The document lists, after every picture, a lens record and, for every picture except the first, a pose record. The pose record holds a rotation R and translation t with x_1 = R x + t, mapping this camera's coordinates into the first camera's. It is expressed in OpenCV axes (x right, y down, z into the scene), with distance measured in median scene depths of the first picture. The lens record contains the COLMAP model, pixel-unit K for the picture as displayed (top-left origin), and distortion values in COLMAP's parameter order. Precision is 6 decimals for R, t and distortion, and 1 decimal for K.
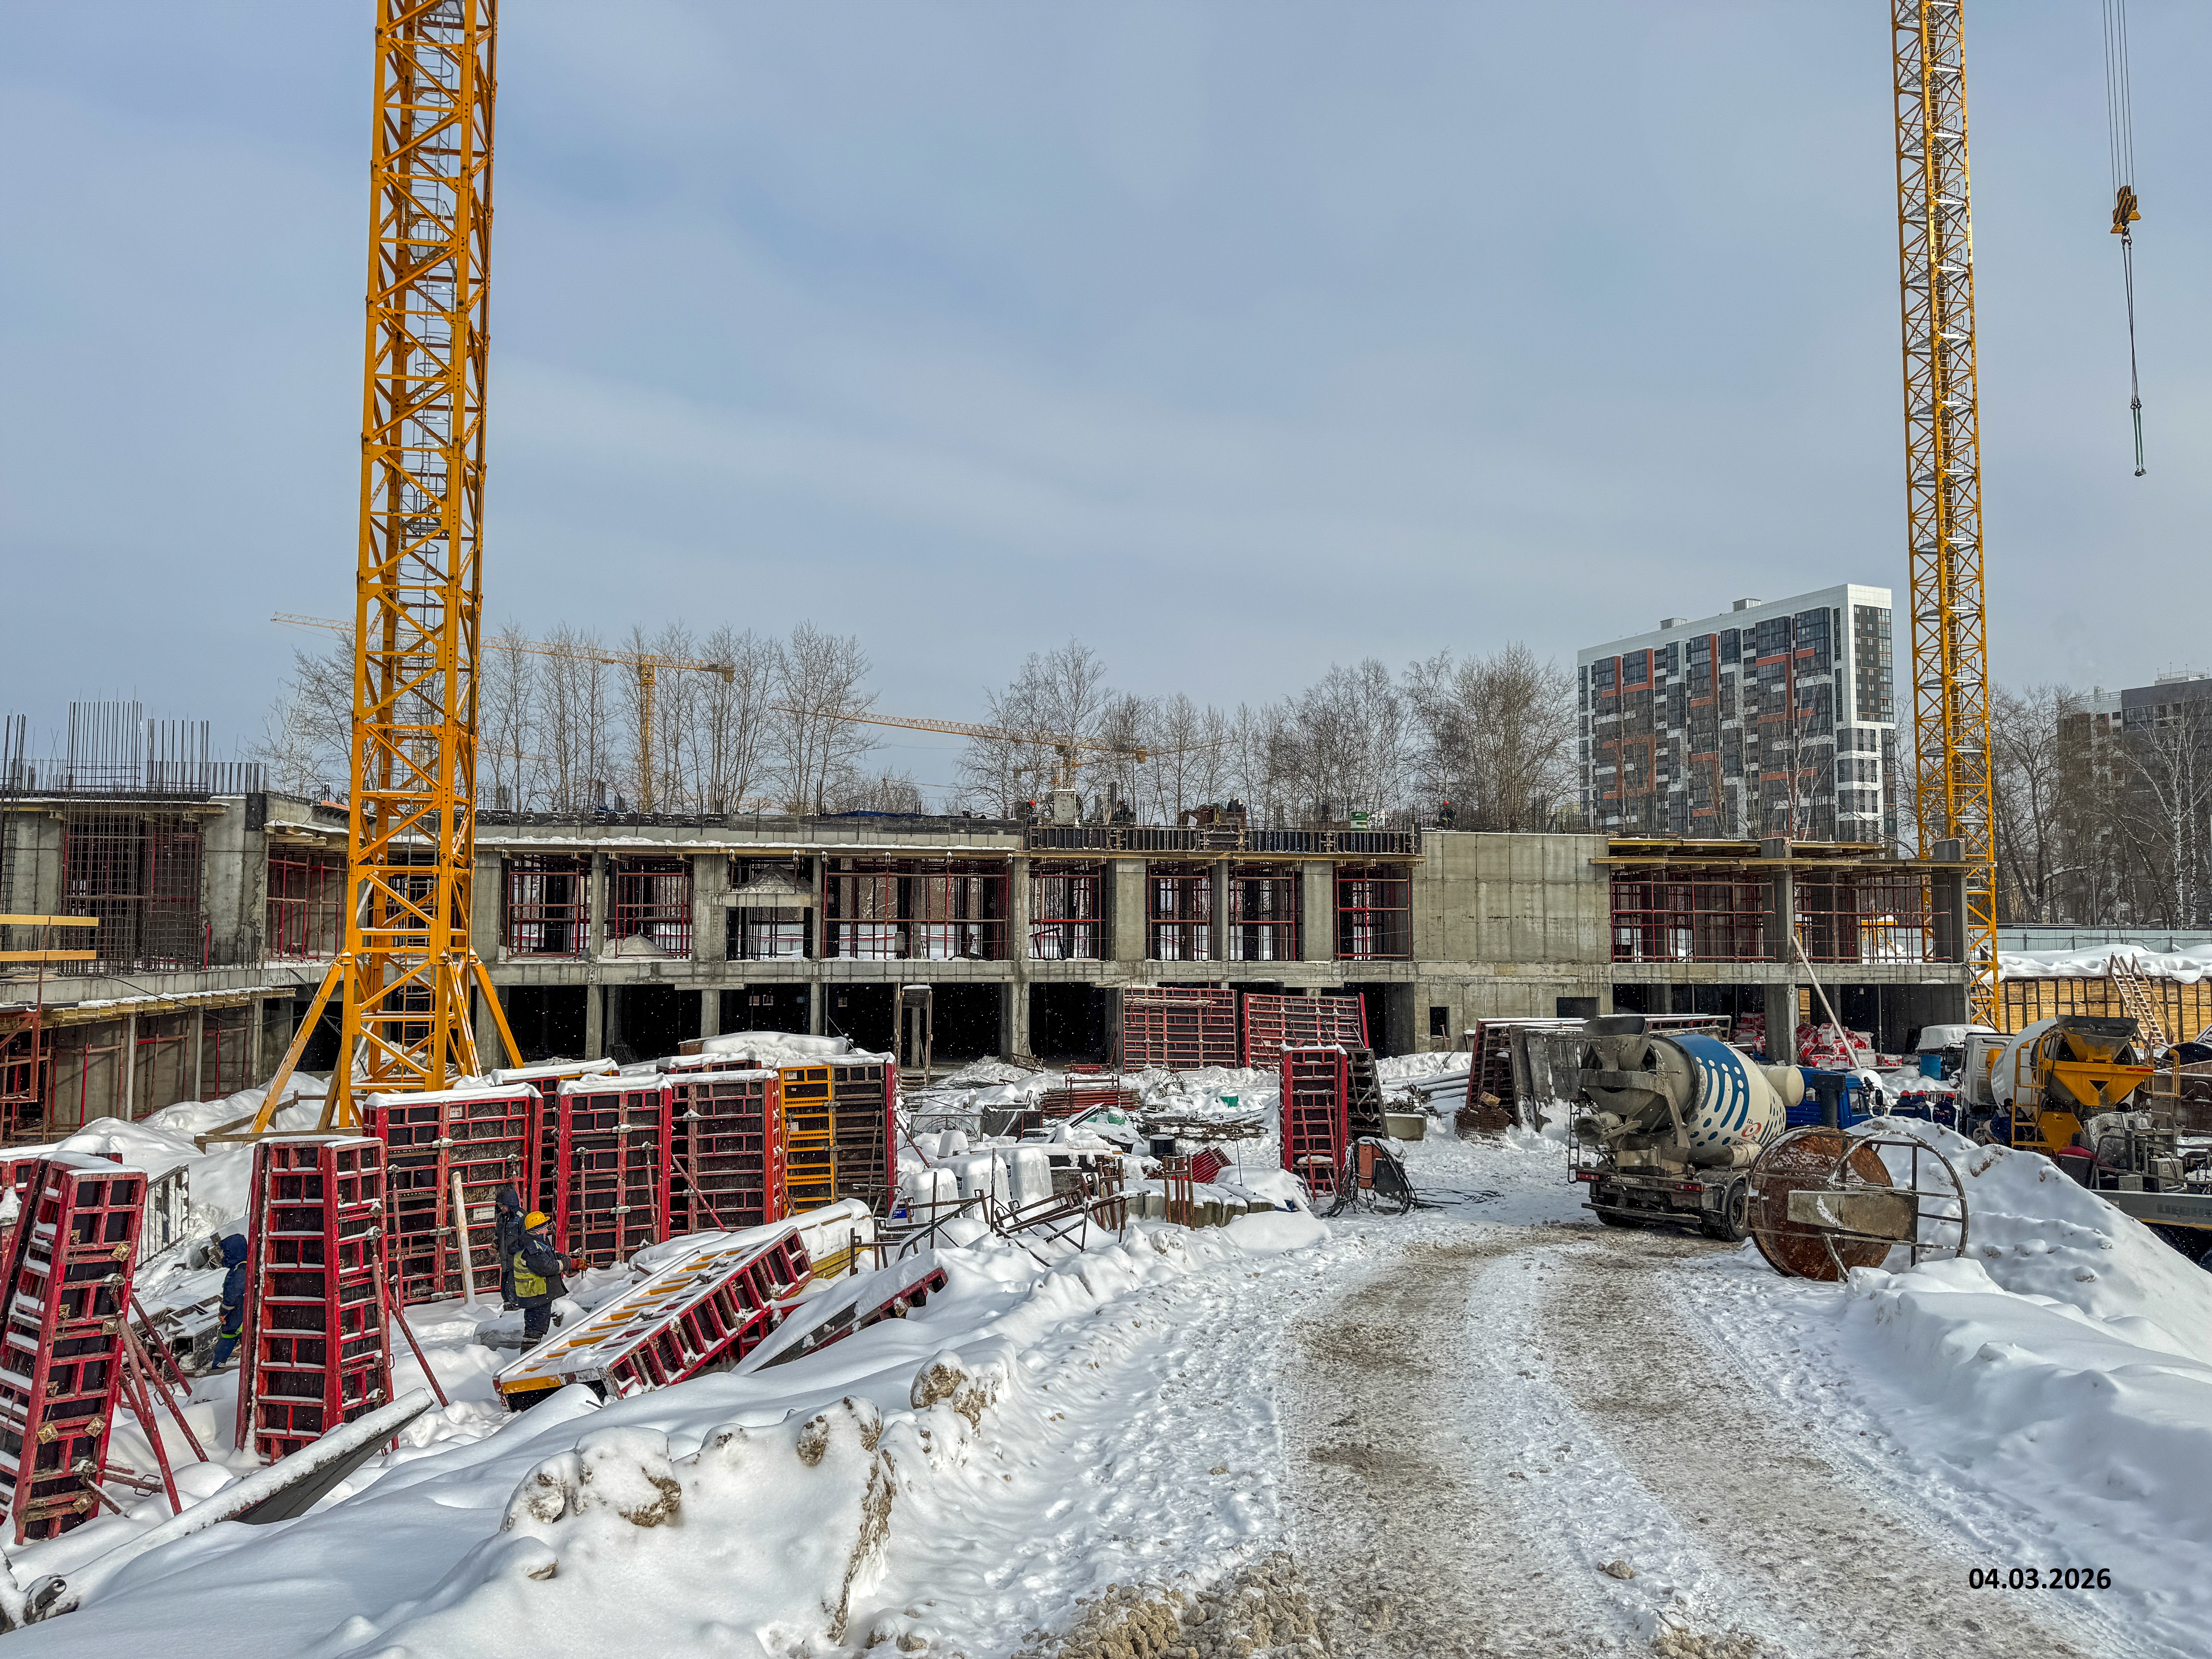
lens RADIAL K [[1531.4, 0, 1118.3], [0, 1531.4, 835.1], [0, 0, 1]] dist [0.072228, -0.082831]
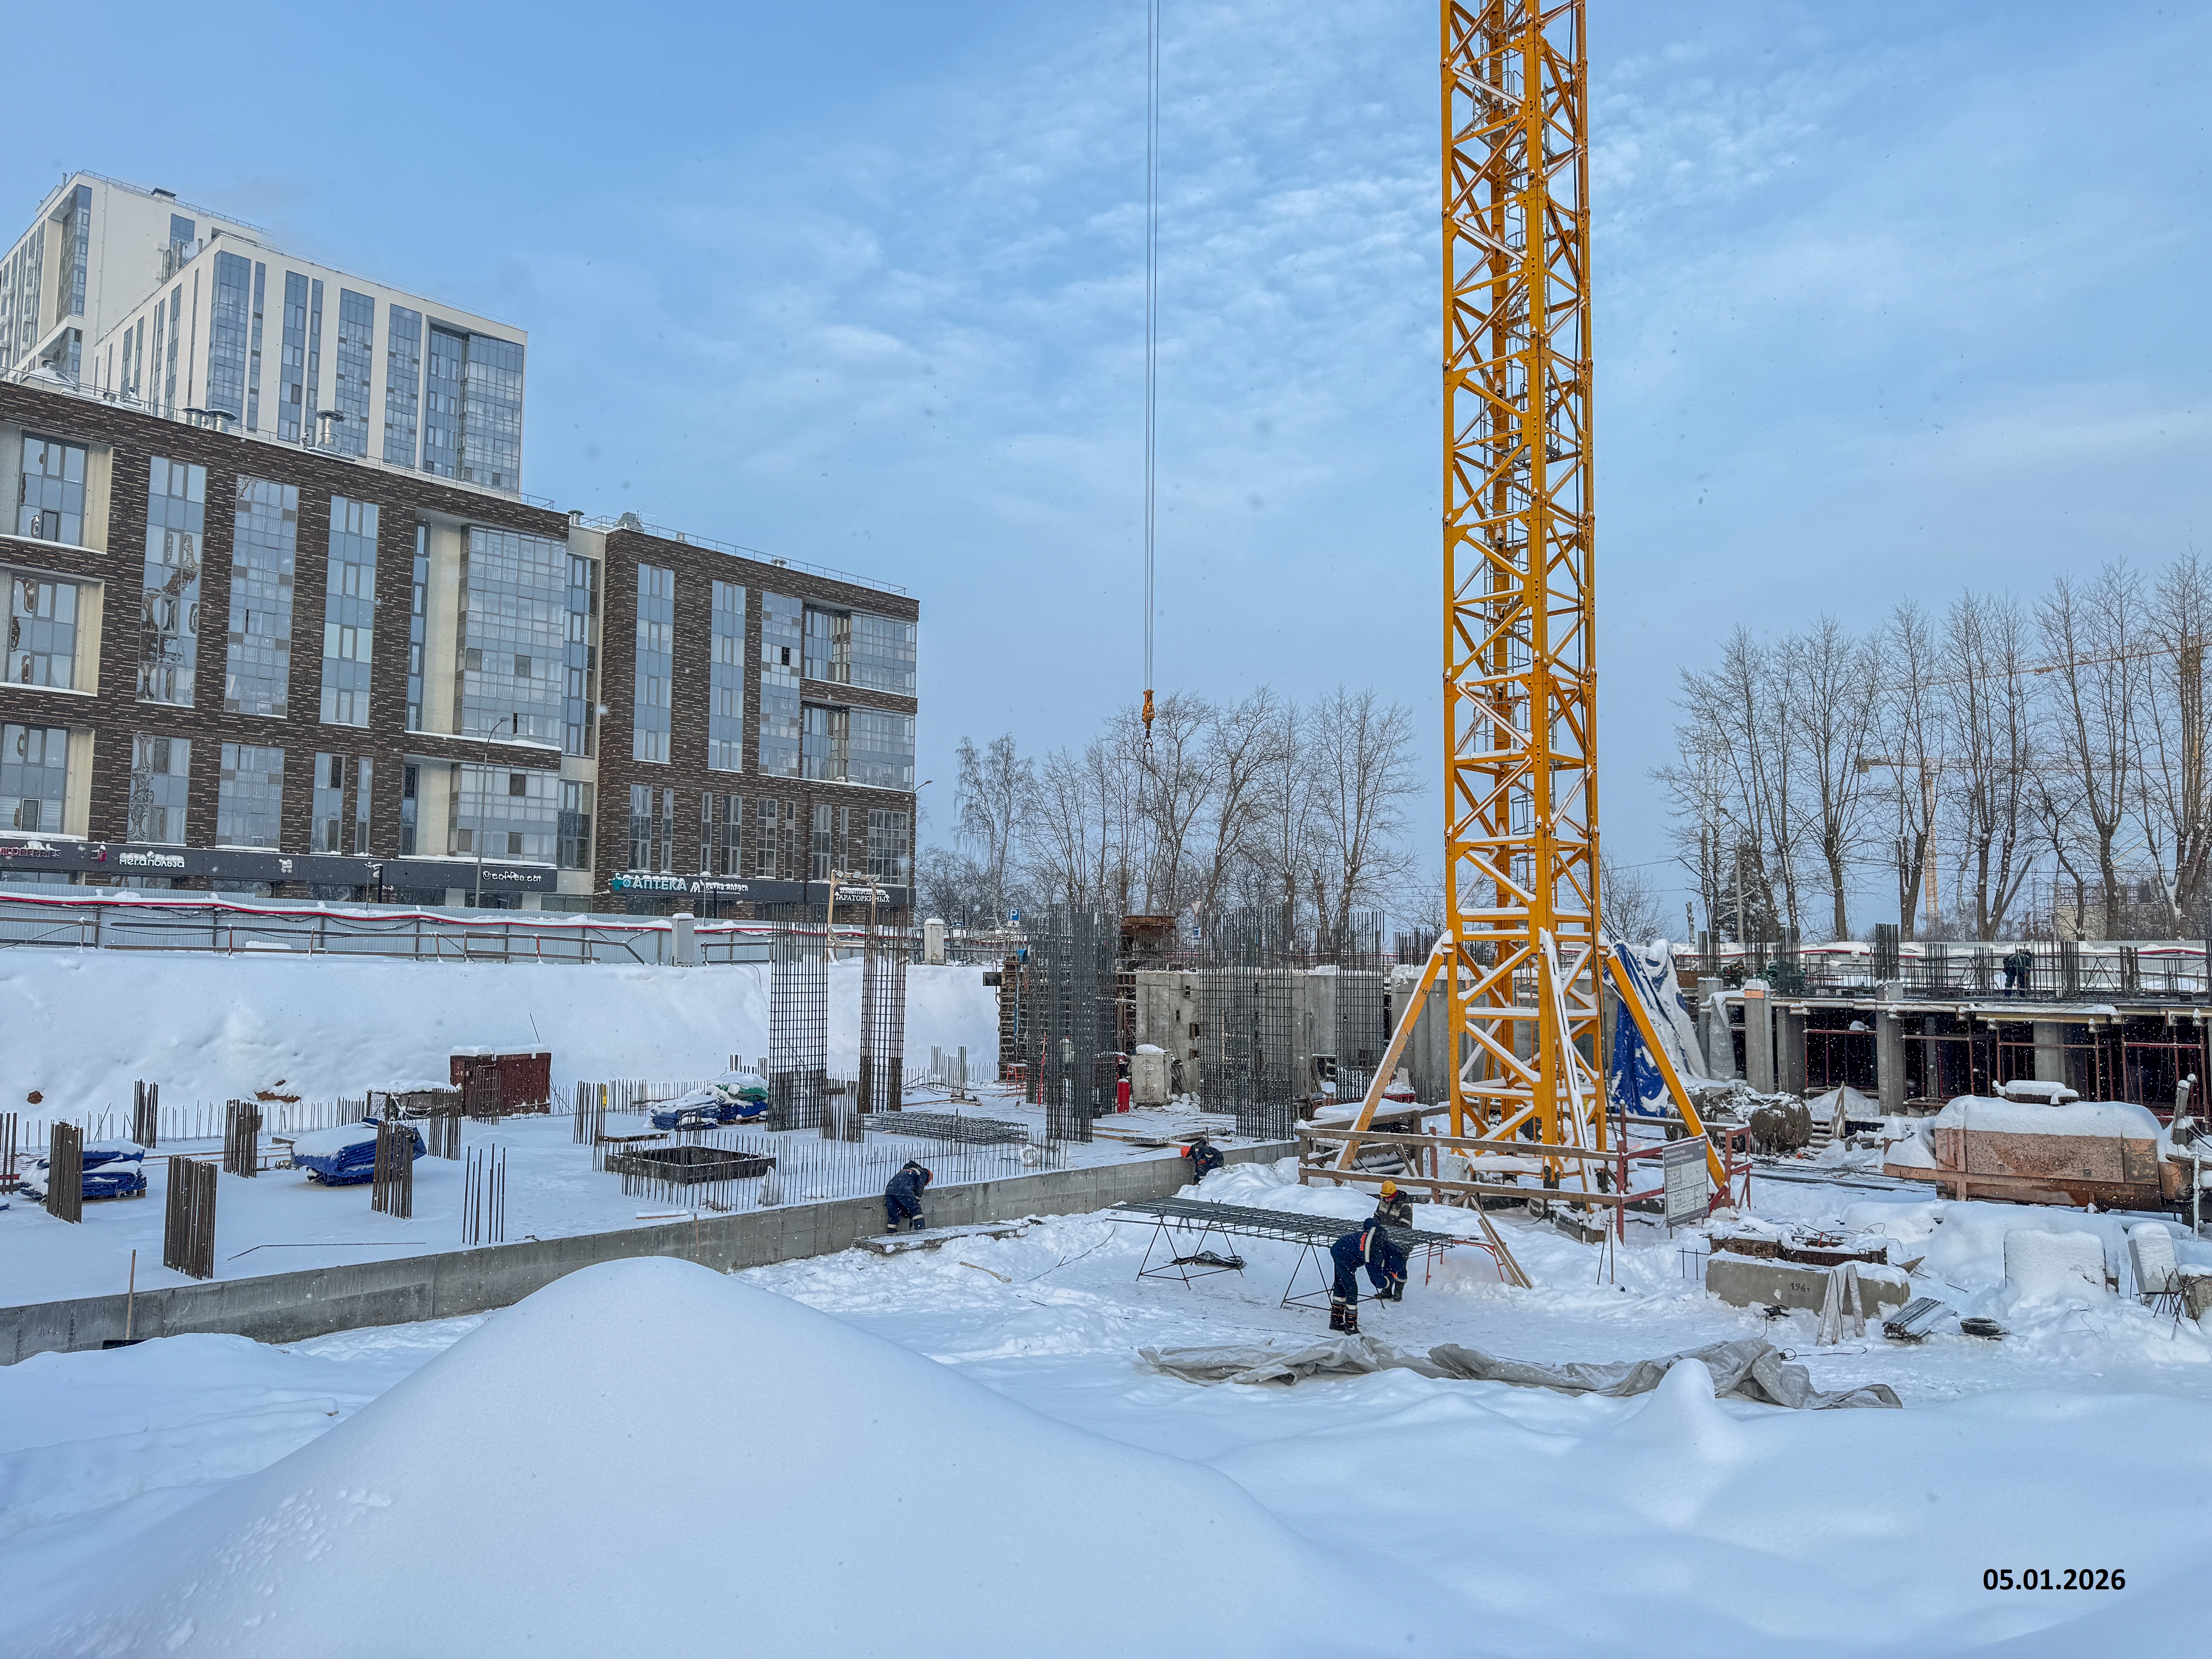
lens RADIAL K [[1531.4, 0, 1098.3], [0, 1531.4, 833.7], [0, 0, 1]] dist [0.072228, -0.082831]
pose [[0.593609, -0.070439, -0.801665, 0.031921], [0.048402, 0.997484, -0.051804, 0.016646], [0.803296, -0.008050, 0.595525, 0.100353]]
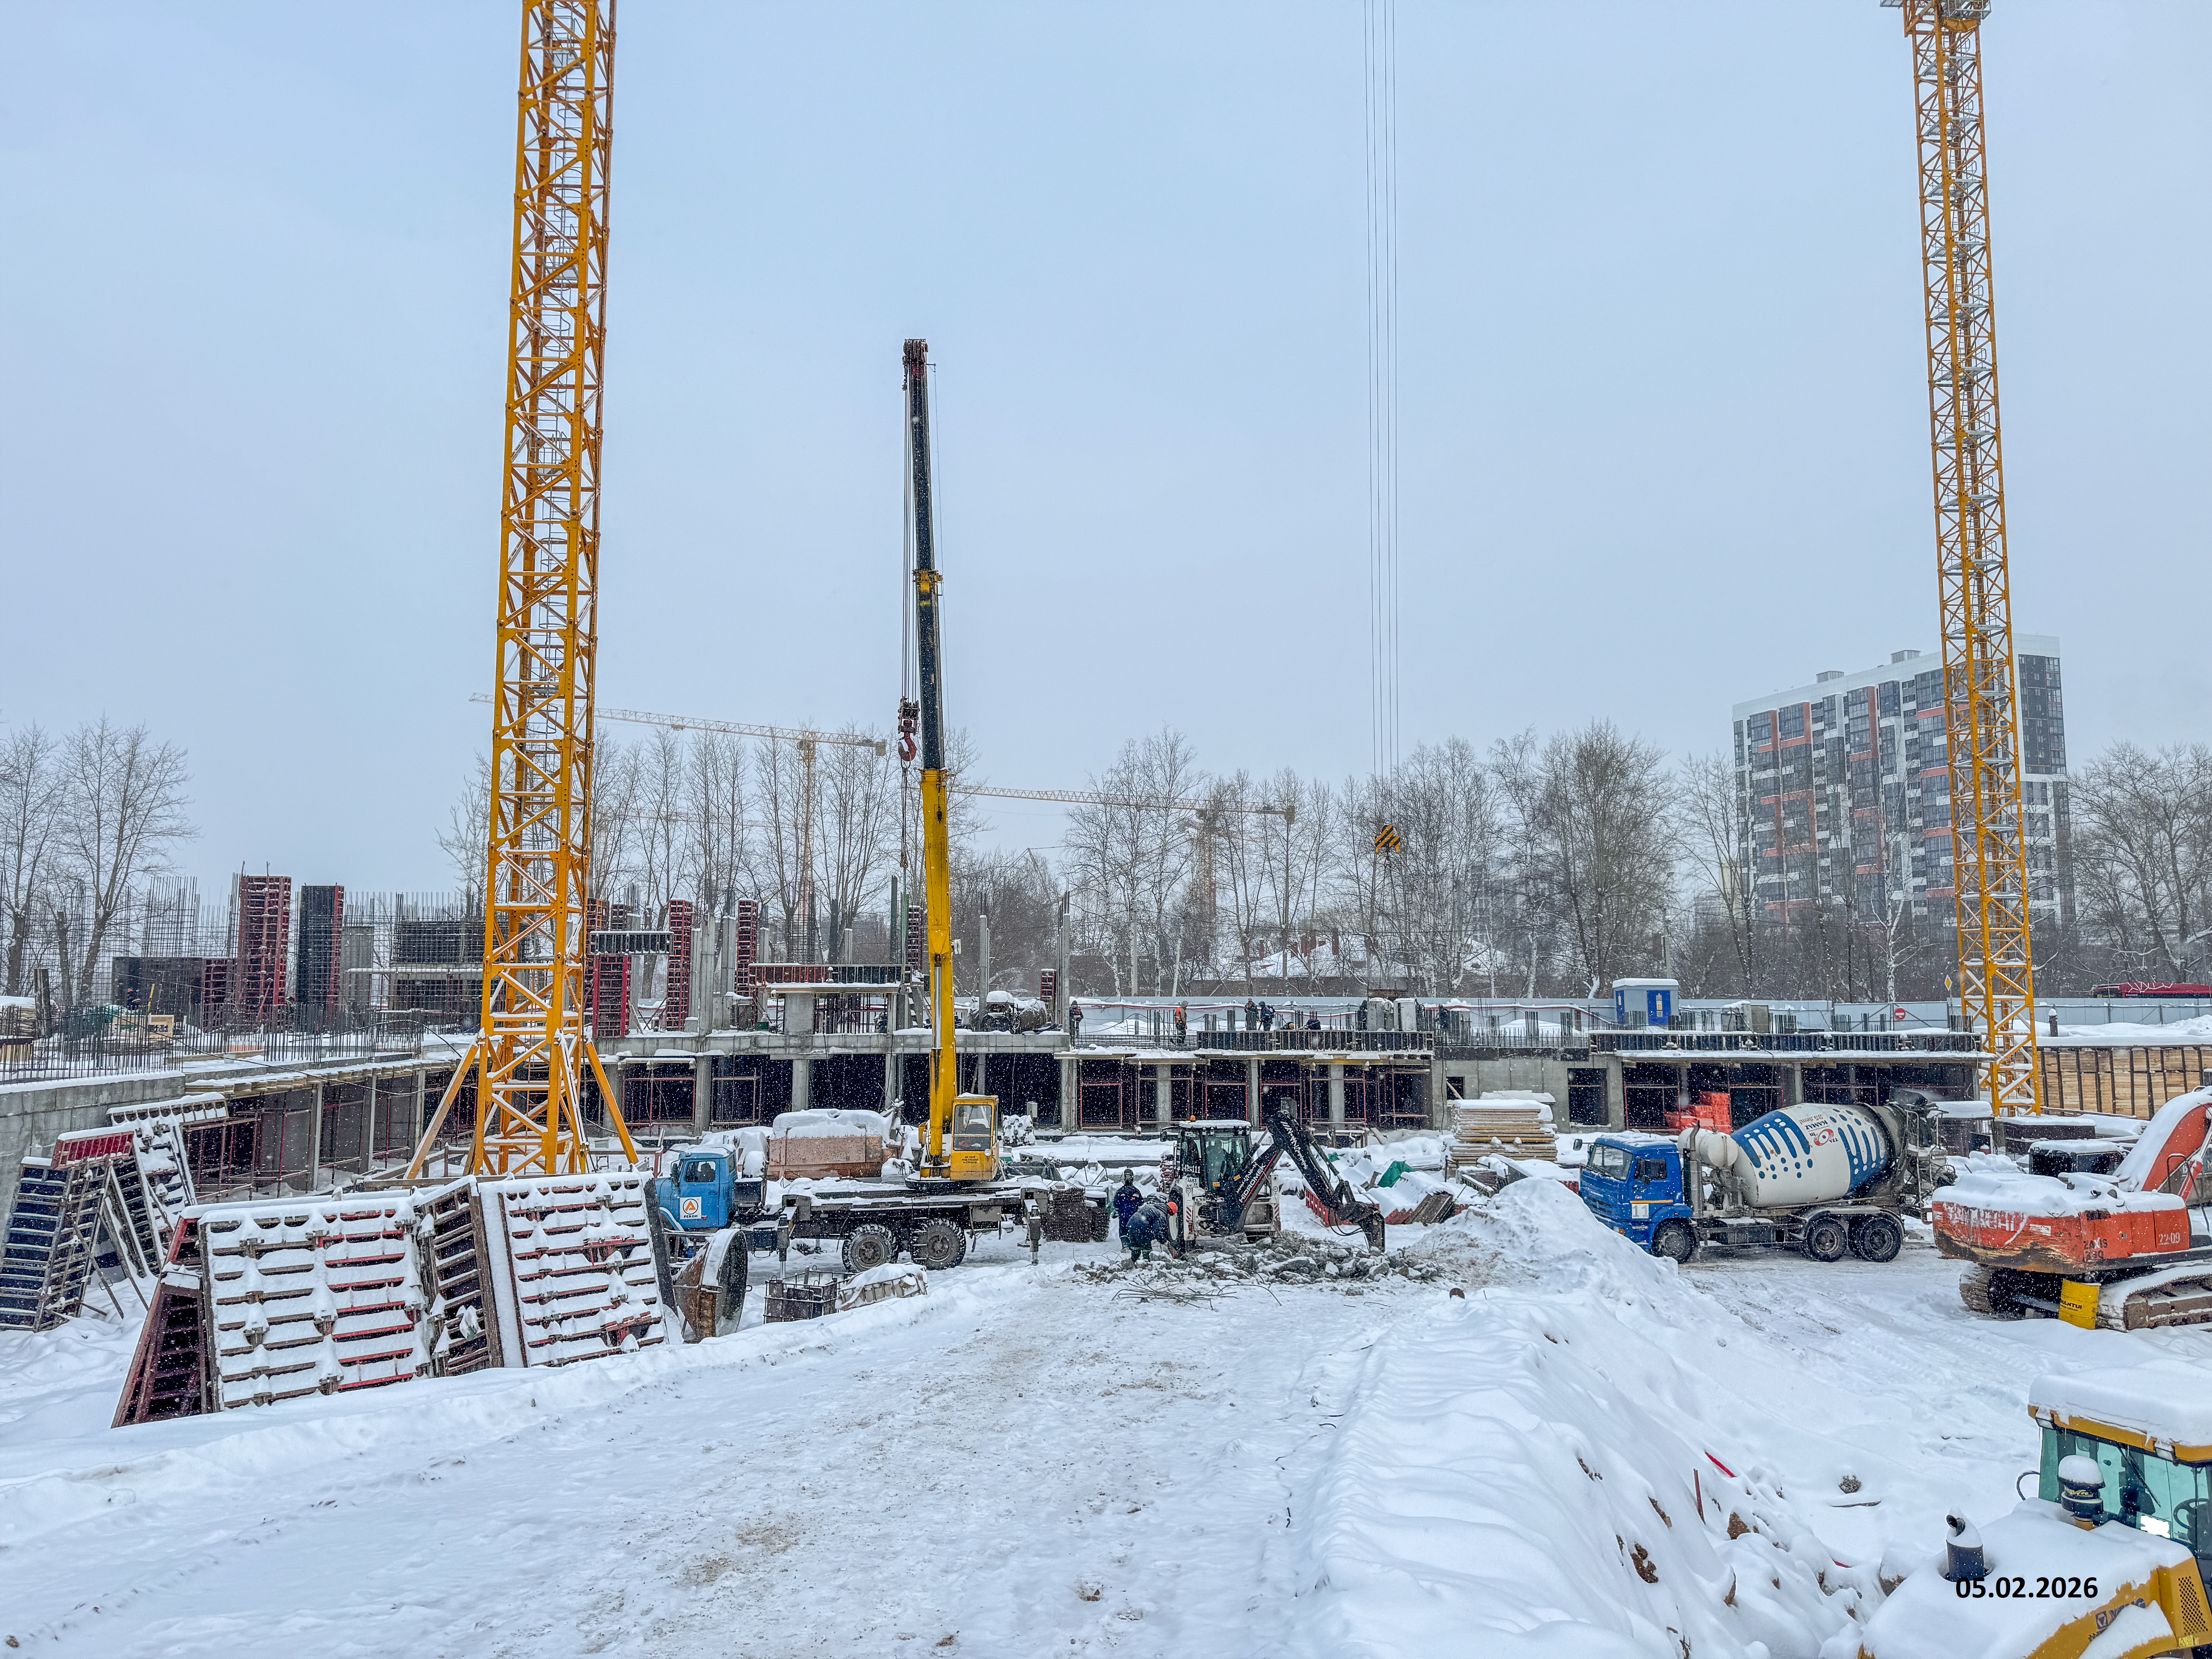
lens RADIAL K [[1531.4, 0, 1118.3], [0, 1531.4, 837.7], [0, 0, 1]] dist [0.072228, -0.082831]
pose [[0.994306, -0.013015, -0.105762, 0.048008], [0.009174, 0.999283, -0.036725, -0.010535], [0.106164, 0.035546, 0.993713, -0.062521]]
